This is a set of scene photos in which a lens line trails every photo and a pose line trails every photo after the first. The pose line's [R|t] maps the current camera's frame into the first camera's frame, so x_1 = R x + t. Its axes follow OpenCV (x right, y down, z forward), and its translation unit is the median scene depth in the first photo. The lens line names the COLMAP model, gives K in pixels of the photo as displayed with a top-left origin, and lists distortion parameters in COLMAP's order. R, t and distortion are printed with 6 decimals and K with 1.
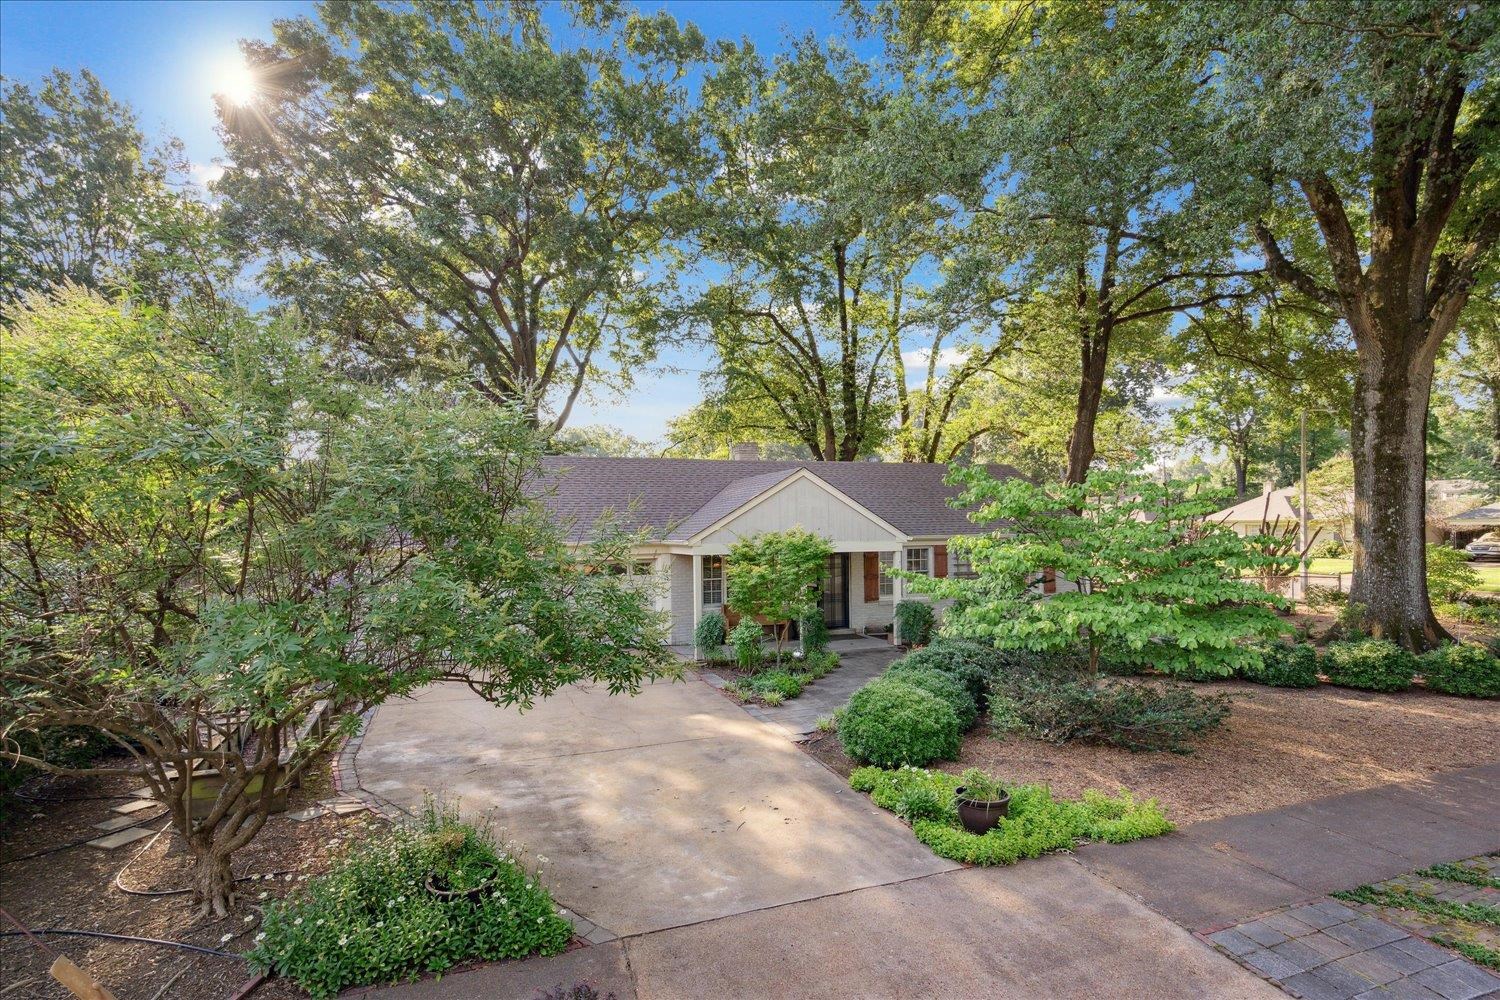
lens RADIAL K [[766.6, 0, 756.0], [0, 766.6, 513.7], [0, 0, 1]] dist [0.001148, -0.000246]
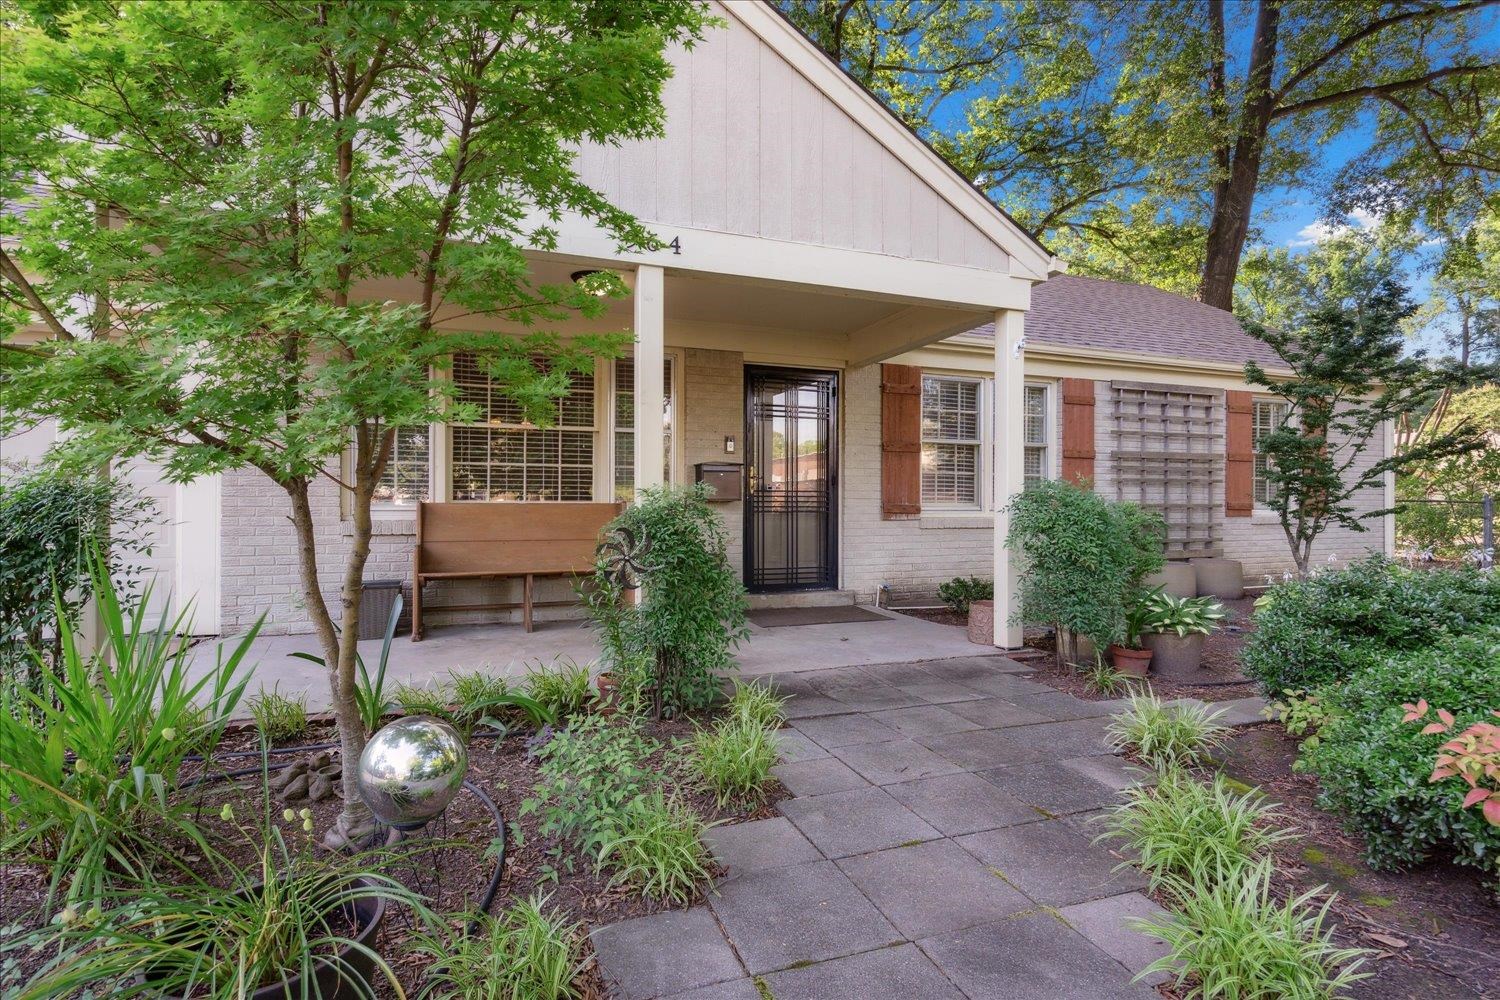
lens RADIAL K [[727.3, 0, 744.5], [0, 727.3, 497.9], [0, 0, 1]] dist [0.015569, 0.000099]
pose [[0.999873, 0.010480, -0.011973, 0.159159], [-0.010362, 0.999897, 0.009886, 0.201762], [0.012075, -0.009760, 0.999879, 1.290202]]
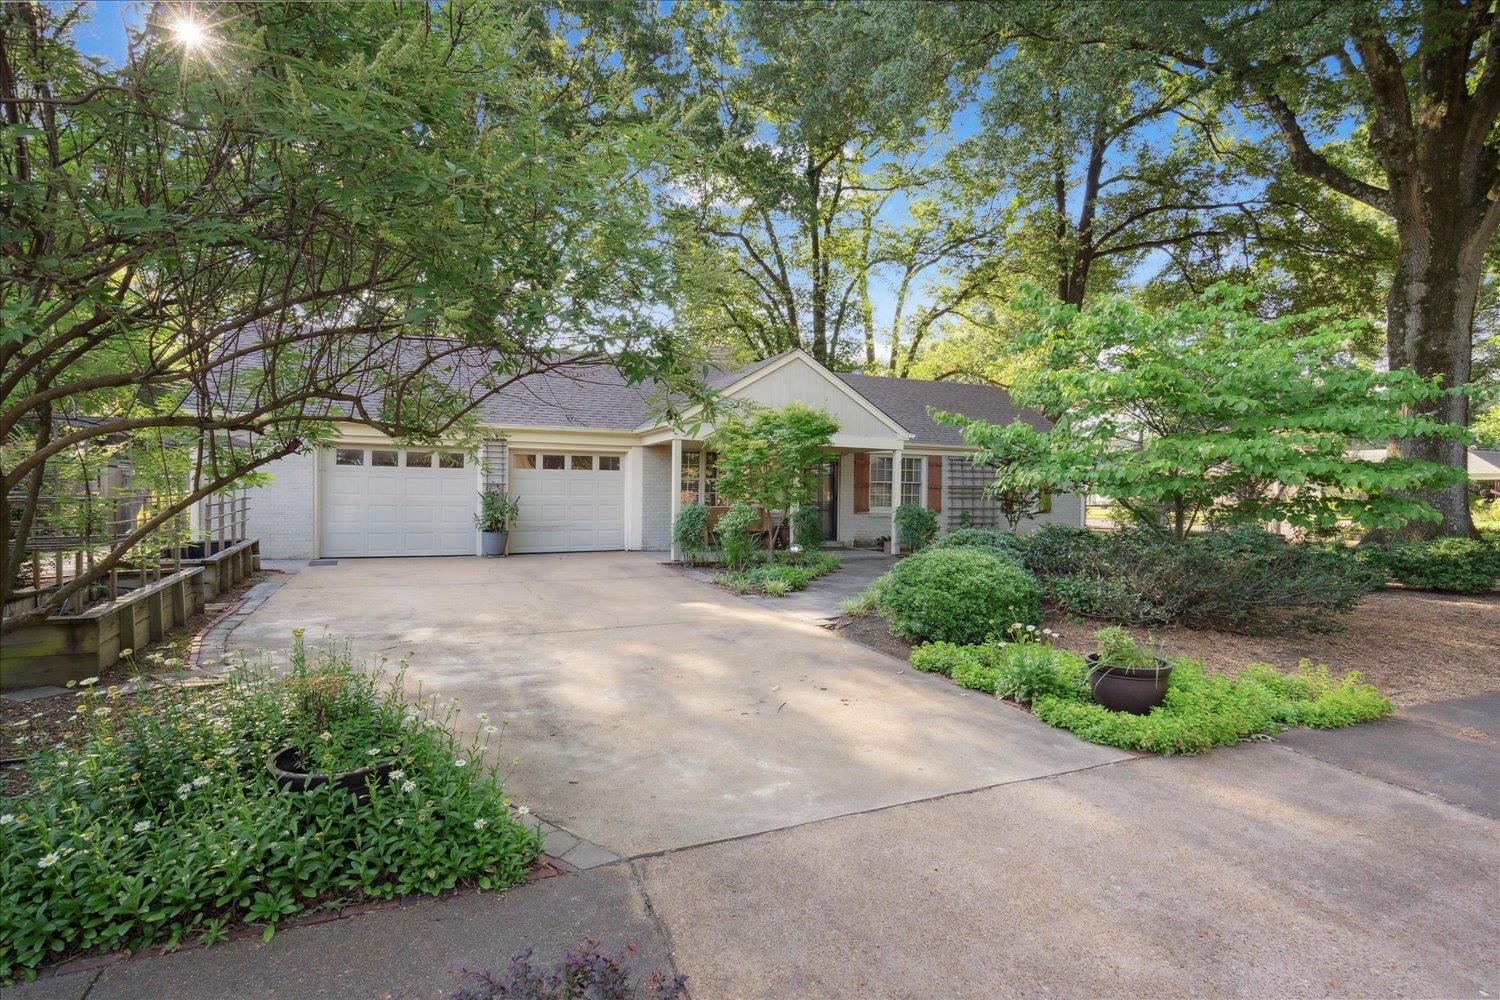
lens RADIAL K [[737.5, 0, 745.0], [0, 737.5, 489.6], [0, 0, 1]] dist [-0.001048, 0.000174]
pose [[0.998189, 0.022249, 0.055897, -0.072350], [-0.022900, 0.999677, 0.011034, 0.158365], [-0.055633, -0.012294, 0.998376, 0.265007]]
